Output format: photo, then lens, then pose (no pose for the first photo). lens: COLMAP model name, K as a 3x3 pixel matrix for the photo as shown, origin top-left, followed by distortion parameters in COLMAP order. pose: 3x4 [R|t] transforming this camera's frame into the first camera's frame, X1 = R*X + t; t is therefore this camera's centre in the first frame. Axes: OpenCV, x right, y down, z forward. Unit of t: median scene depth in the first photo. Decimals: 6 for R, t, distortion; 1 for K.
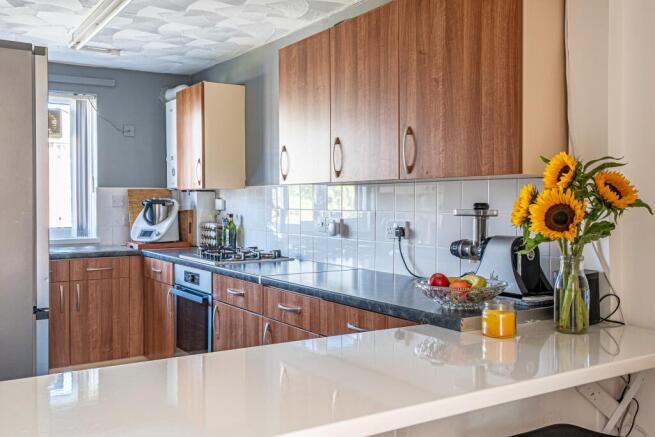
lens RADIAL K [[644.9, 0, 329.5], [0, 644.9, 218.8], [0, 0, 1]] dist [0.016918, 0.000000]
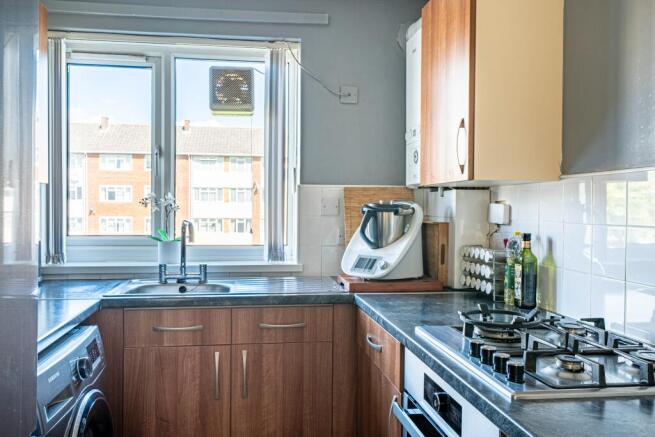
lens RADIAL K [[553.3, 0, 327.3], [0, 553.3, 217.1], [0, 0, 1]] dist [-0.006147, 0.000042]
pose [[0.911150, 0.013704, -0.411846, -0.113552], [-0.018837, 0.999787, -0.008407, -0.013020], [0.411643, 0.015418, 0.911215, 0.538331]]
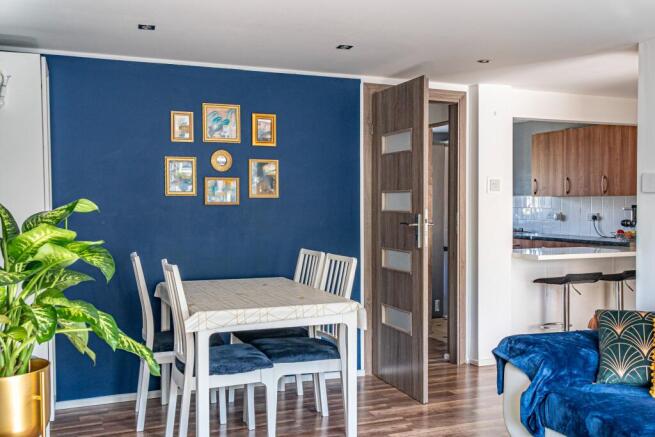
lens RADIAL K [[654.4, 0, 326.5], [0, 654.4, 216.2], [0, 0, 1]] dist [0.041109, 0.000000]
pose [[0.984910, 0.001058, -0.173063, -0.413119], [-0.002351, 0.999971, -0.007265, 0.033825], [0.173050, 0.007562, 0.984884, -1.436179]]
